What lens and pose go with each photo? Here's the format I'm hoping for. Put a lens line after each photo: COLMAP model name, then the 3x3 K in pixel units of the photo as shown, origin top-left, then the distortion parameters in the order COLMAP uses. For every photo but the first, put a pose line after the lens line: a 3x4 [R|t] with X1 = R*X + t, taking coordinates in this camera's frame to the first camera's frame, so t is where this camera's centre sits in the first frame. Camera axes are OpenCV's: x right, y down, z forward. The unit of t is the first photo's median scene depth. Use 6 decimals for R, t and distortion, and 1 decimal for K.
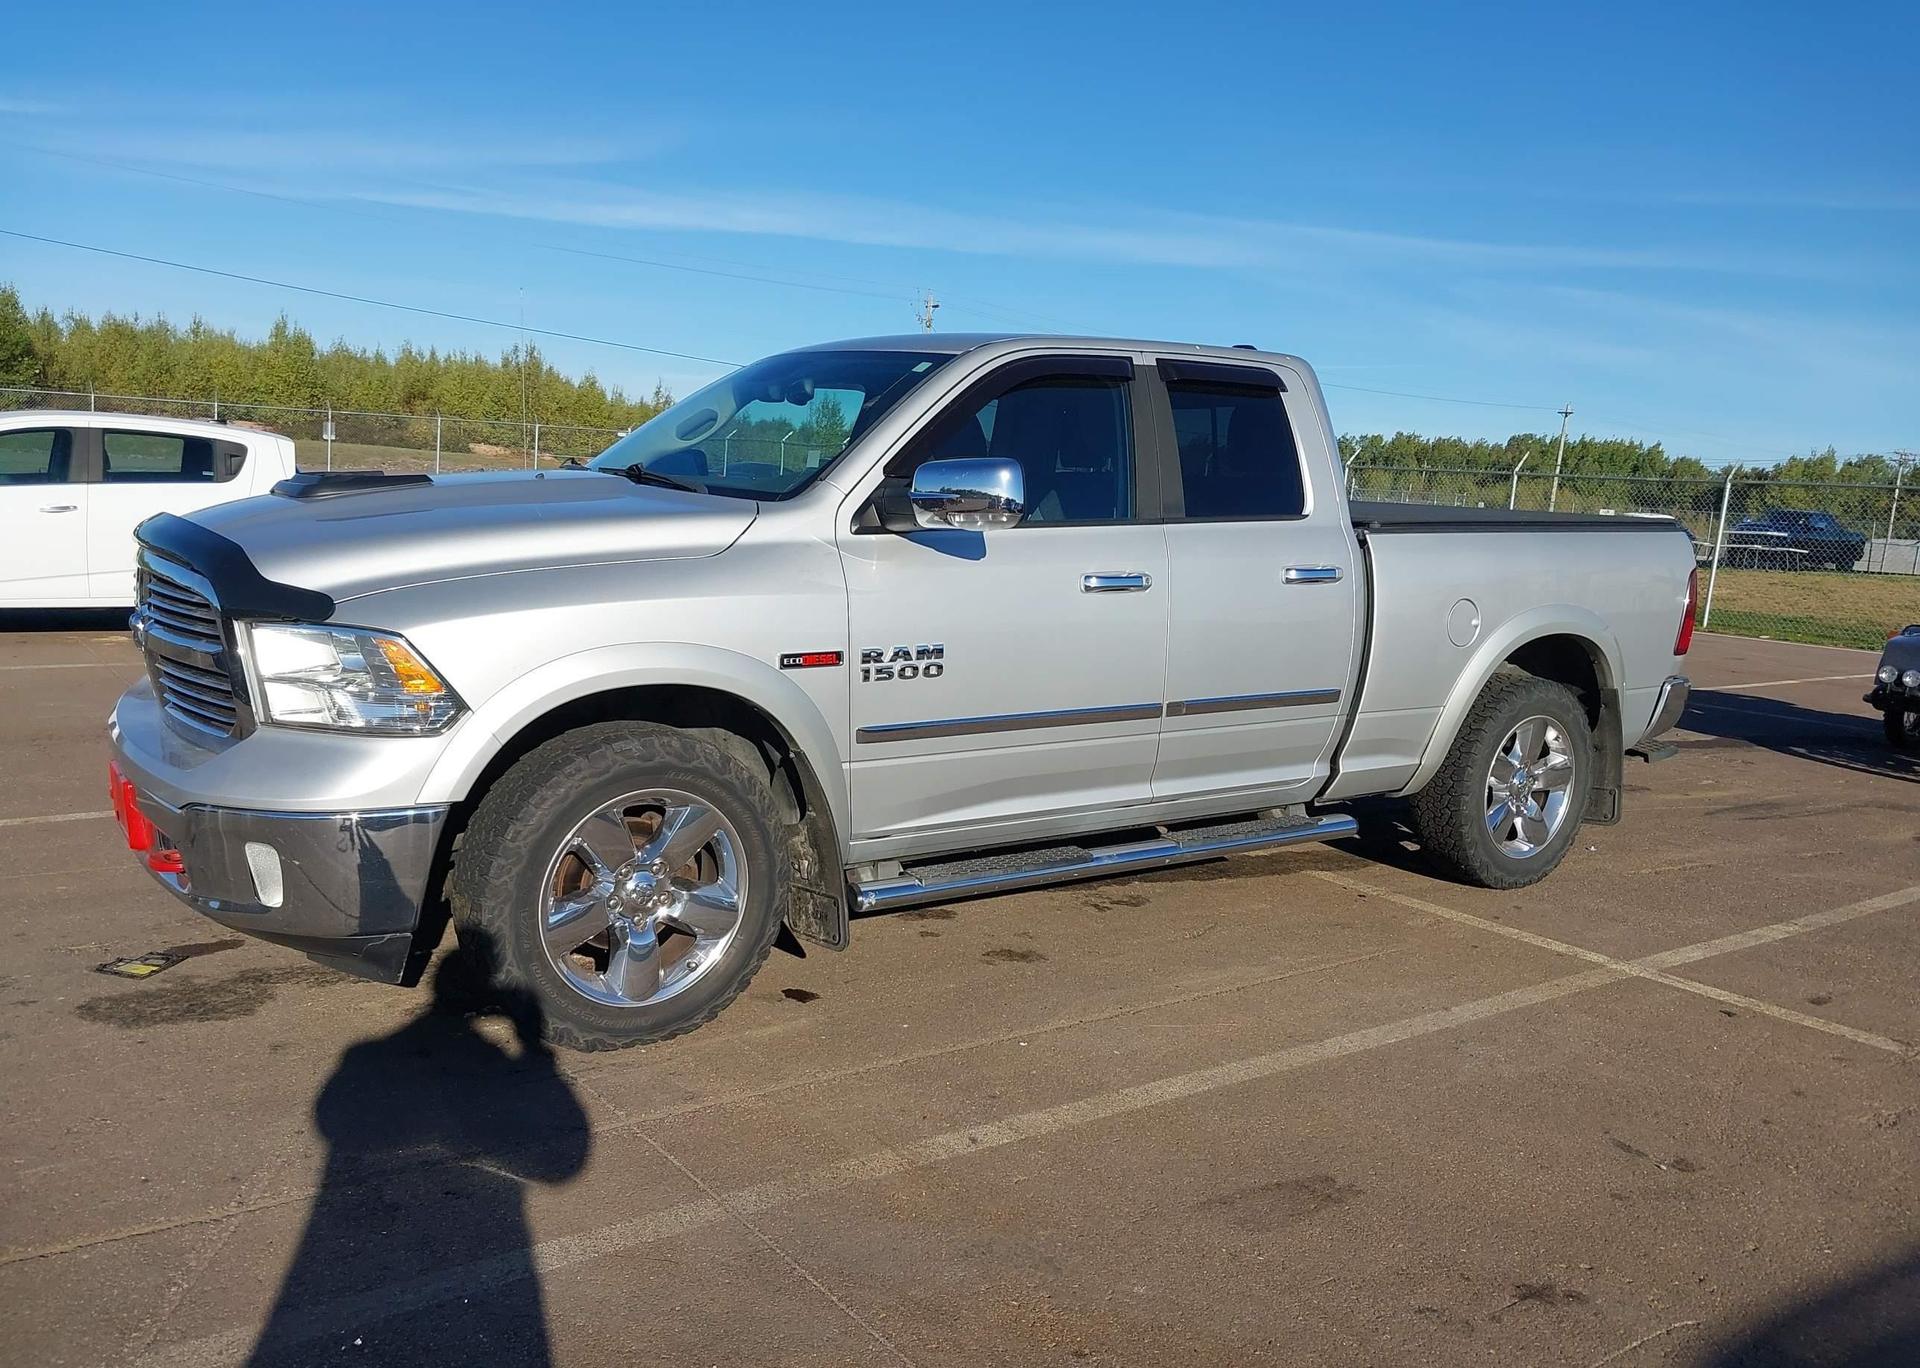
lens RADIAL K [[1514.9, 0, 938.3], [0, 1514.9, 678.8], [0, 0, 1]] dist [0.053635, -0.068752]
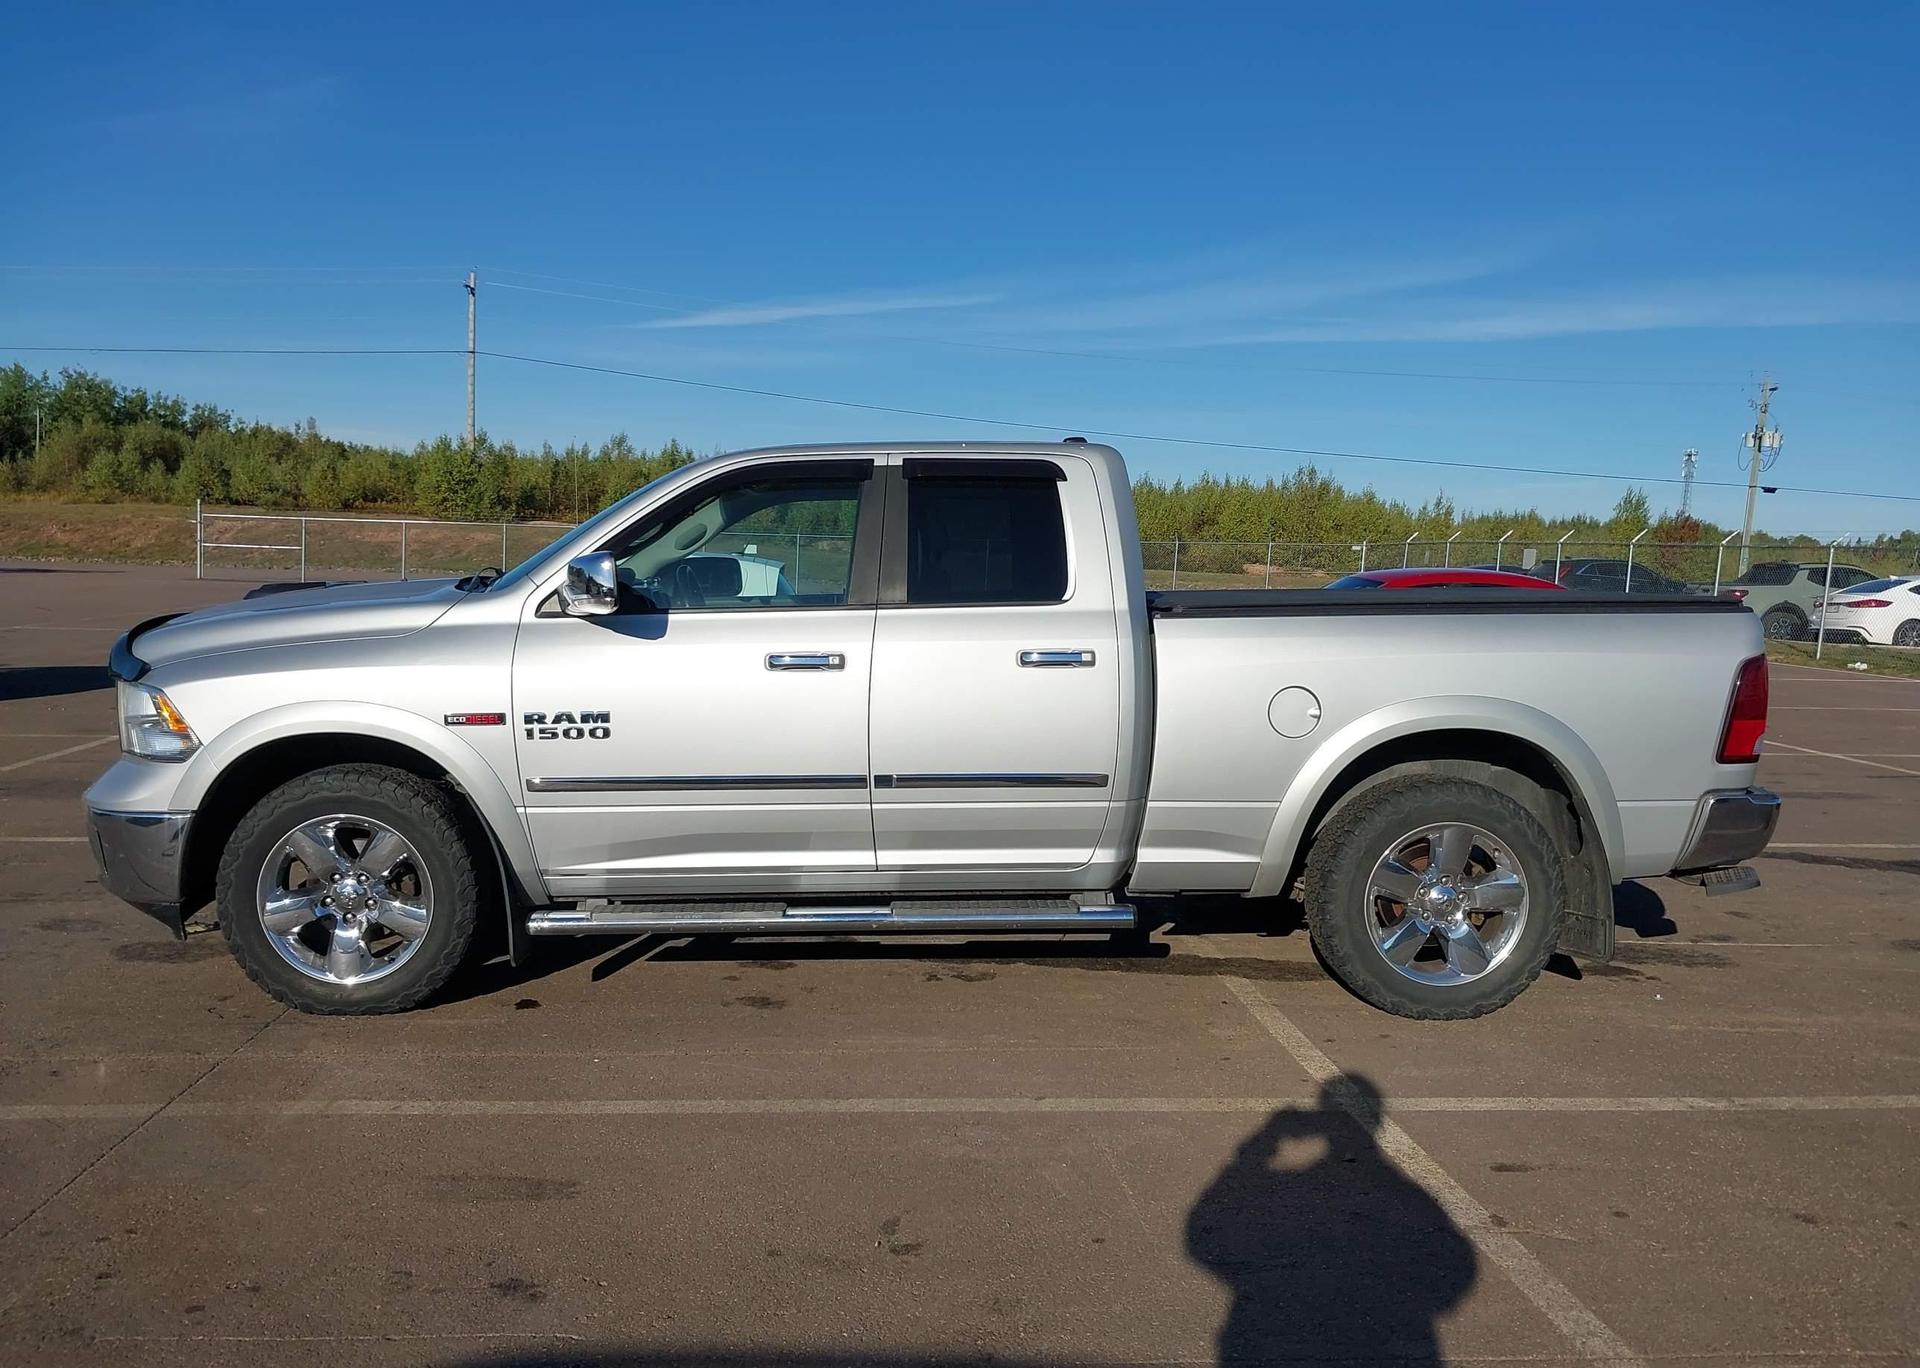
lens RADIAL K [[1515.0, 0, 934.3], [0, 1515.0, 652.6], [0, 0, 1]] dist [0.110408, -0.200302]
pose [[0.851765, -0.004004, -0.523908, 0.847250], [-0.045646, 0.995601, -0.081820, 0.017475], [0.521931, 0.093606, 0.847836, 0.121262]]
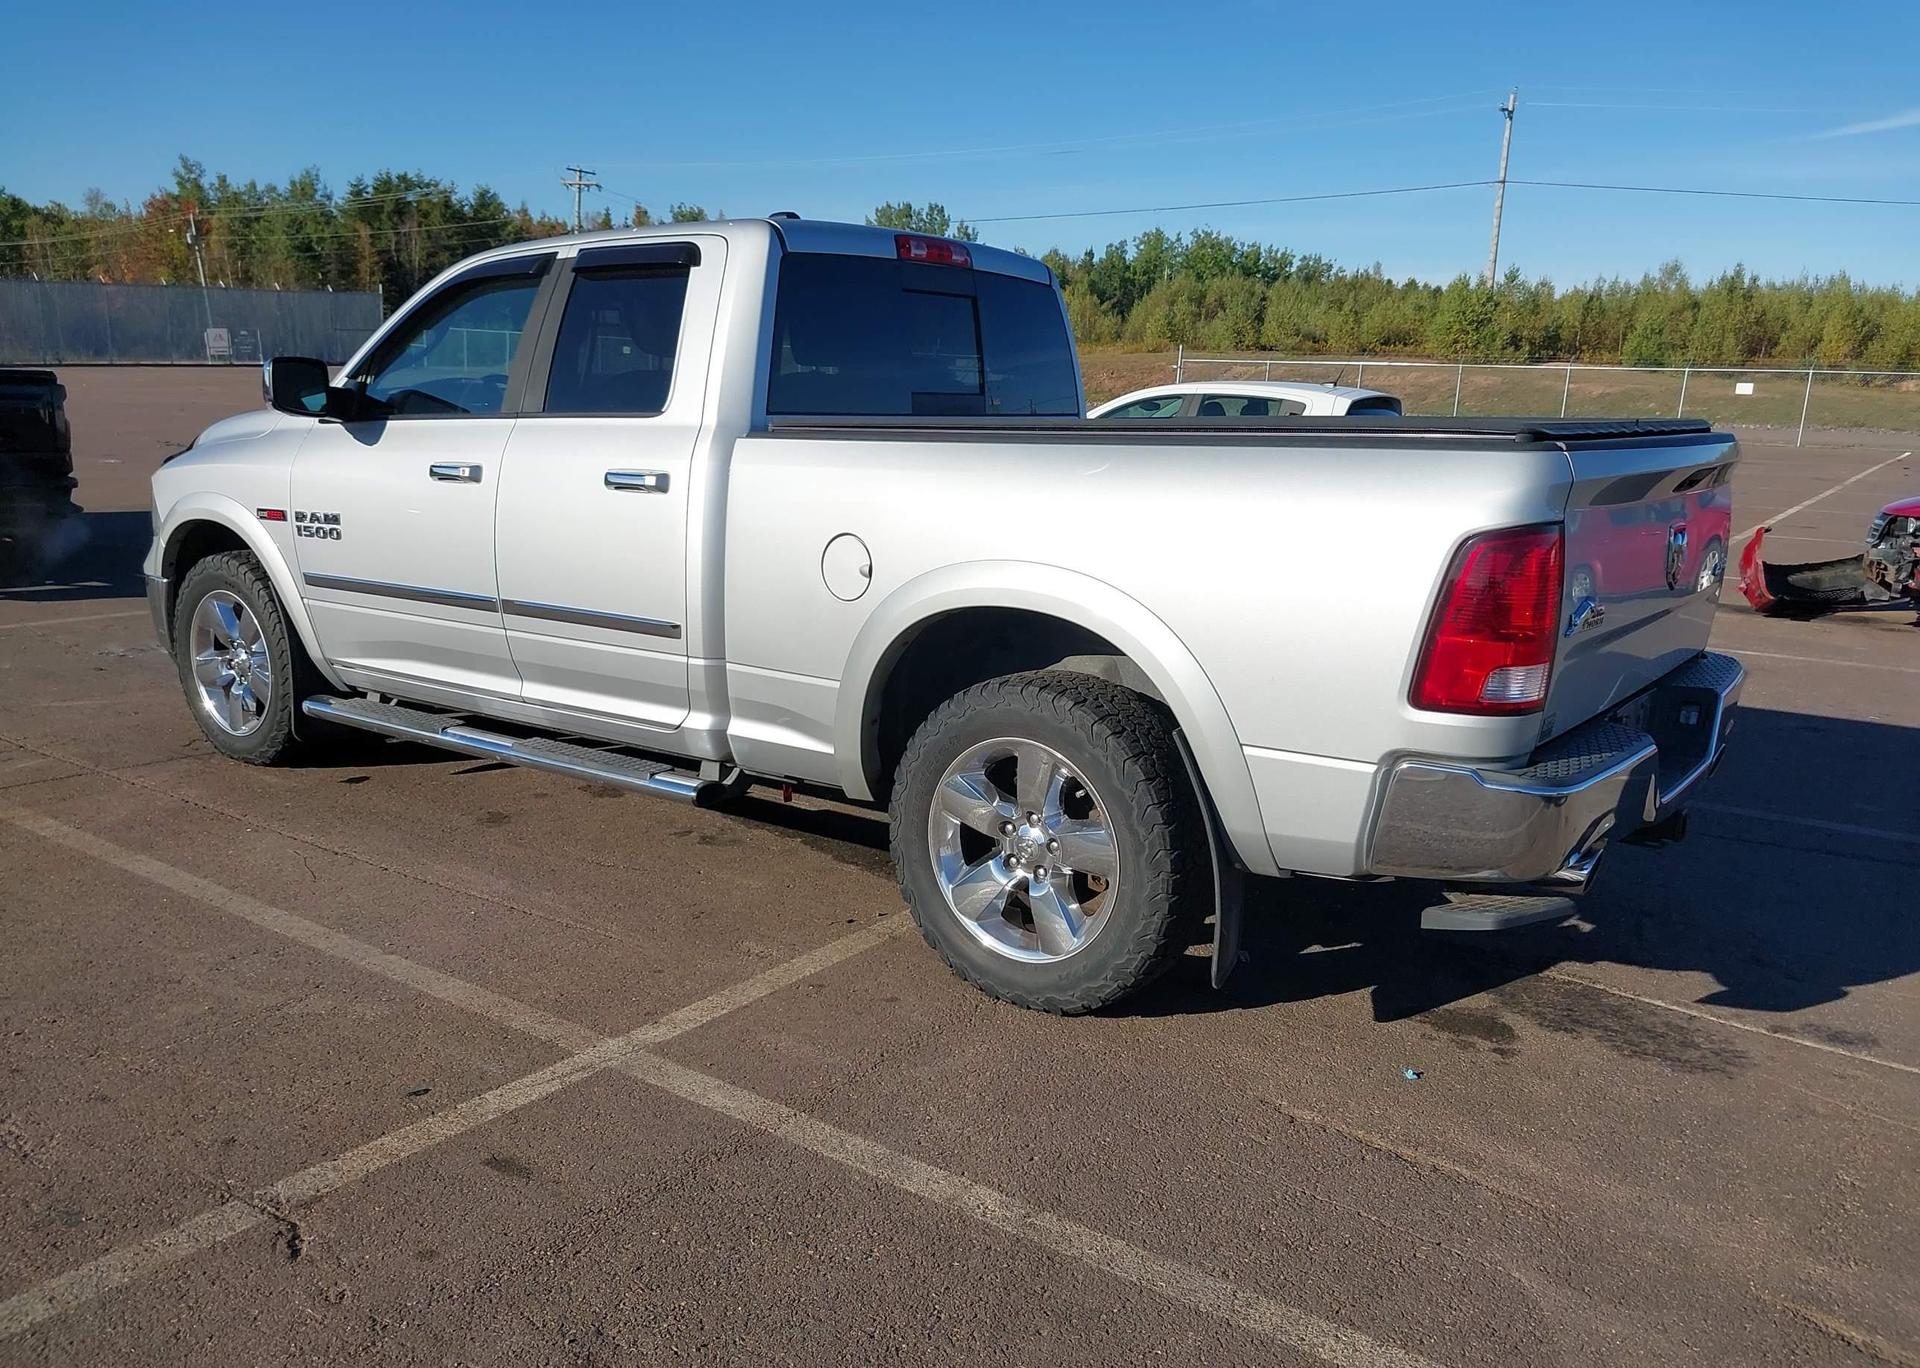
lens RADIAL K [[1519.4, 0, 938.5], [0, 1519.4, 690.1], [0, 0, 1]] dist [0.048150, -0.067414]
pose [[0.309231, 0.142915, -0.940187, 1.347650], [-0.135632, 0.985165, 0.105142, -0.078451], [0.941265, 0.095006, 0.324027, 1.074698]]
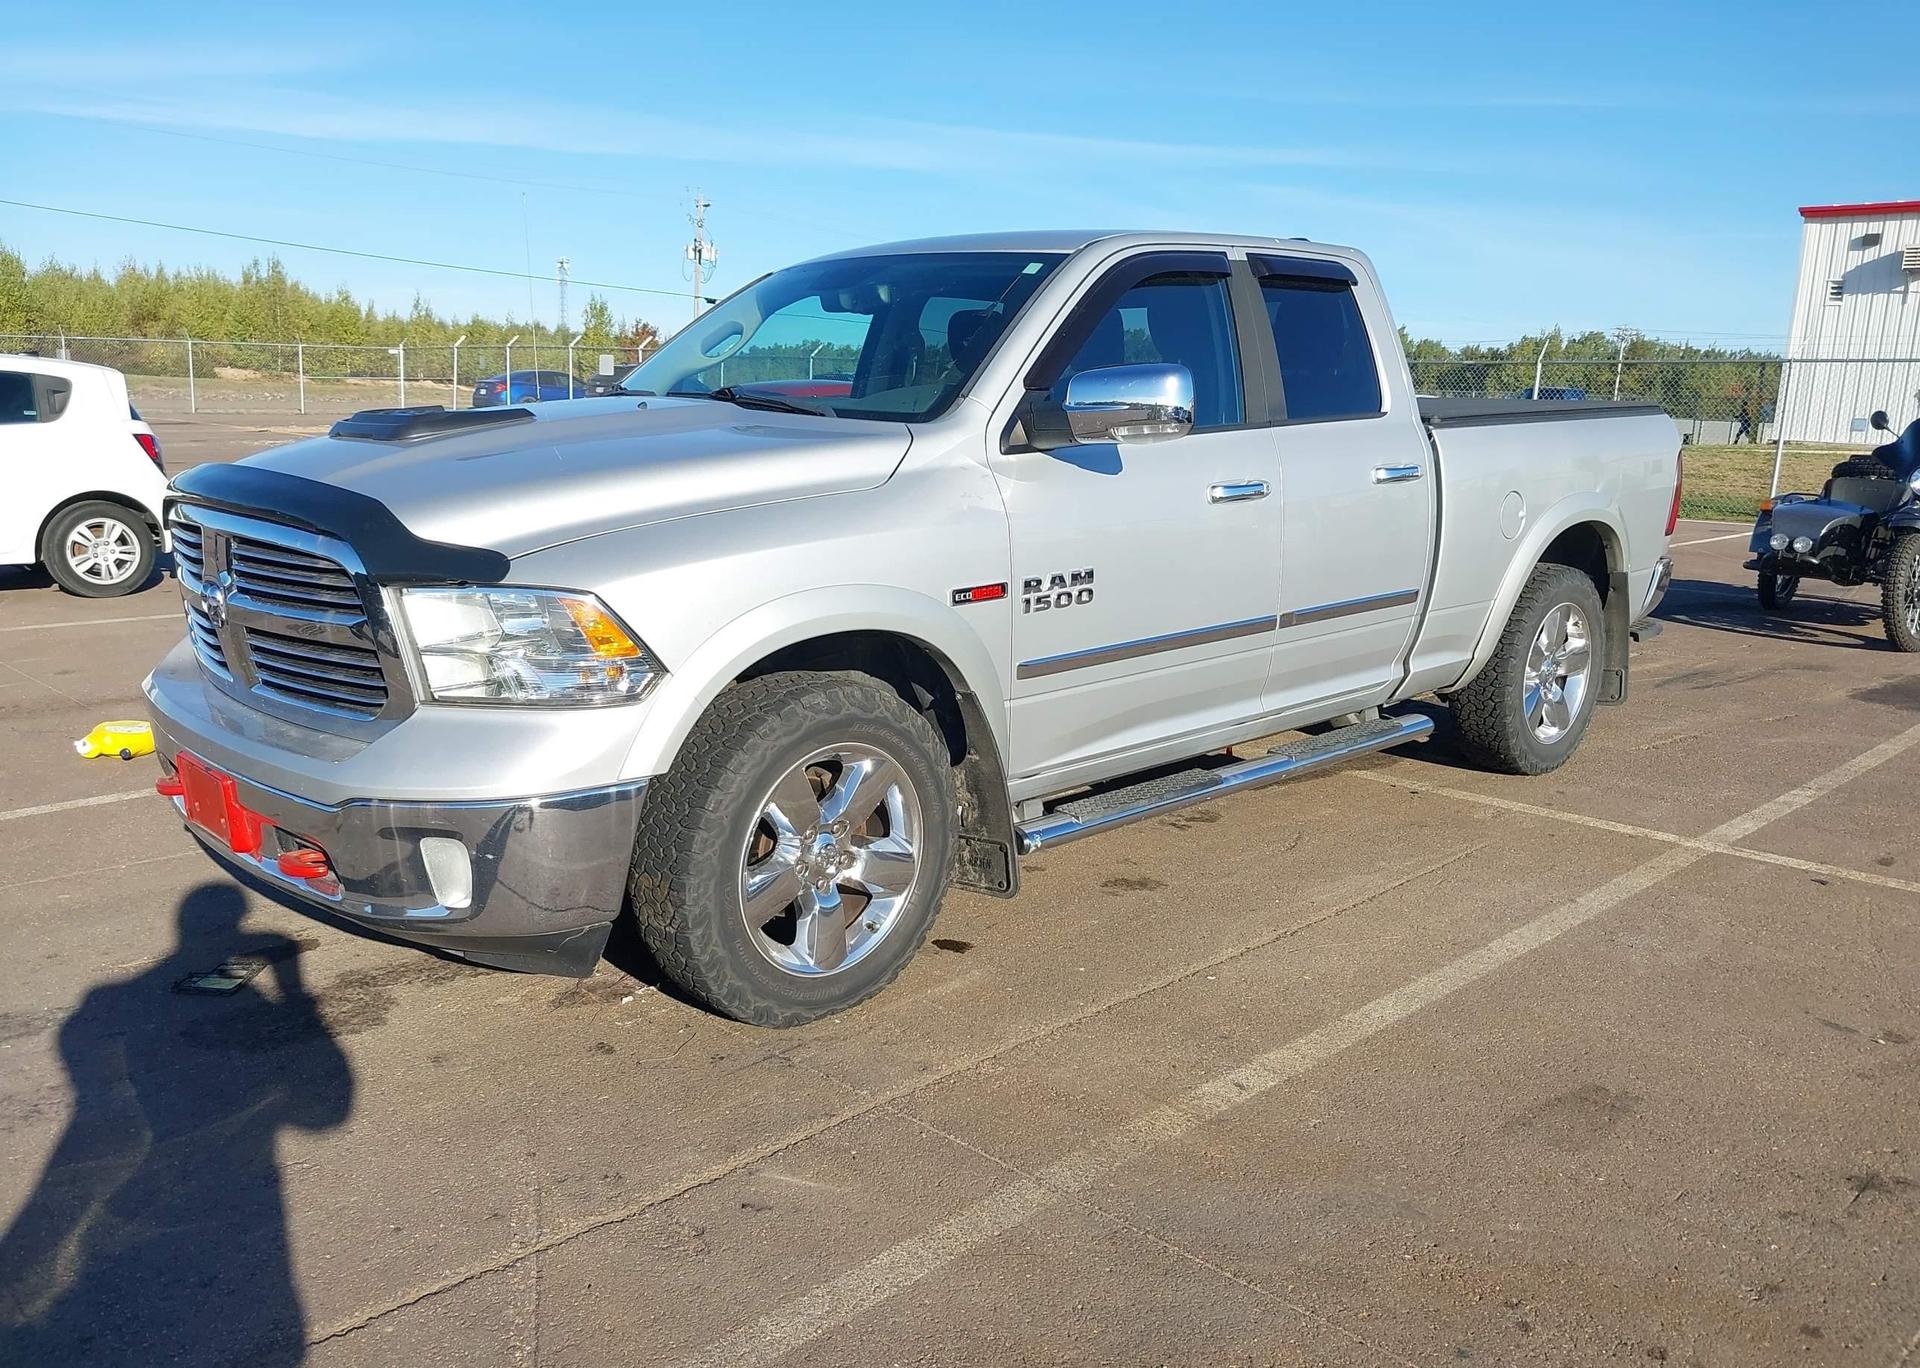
lens RADIAL K [[1519.4, 0, 938.5], [0, 1519.4, 690.1], [0, 0, 1]] dist [0.048150, -0.067414]
pose [[0.988034, -0.065911, 0.139447, -0.229648], [0.056305, 0.995832, 0.071750, -0.020273], [-0.143595, -0.063040, 0.987627, 0.076270]]
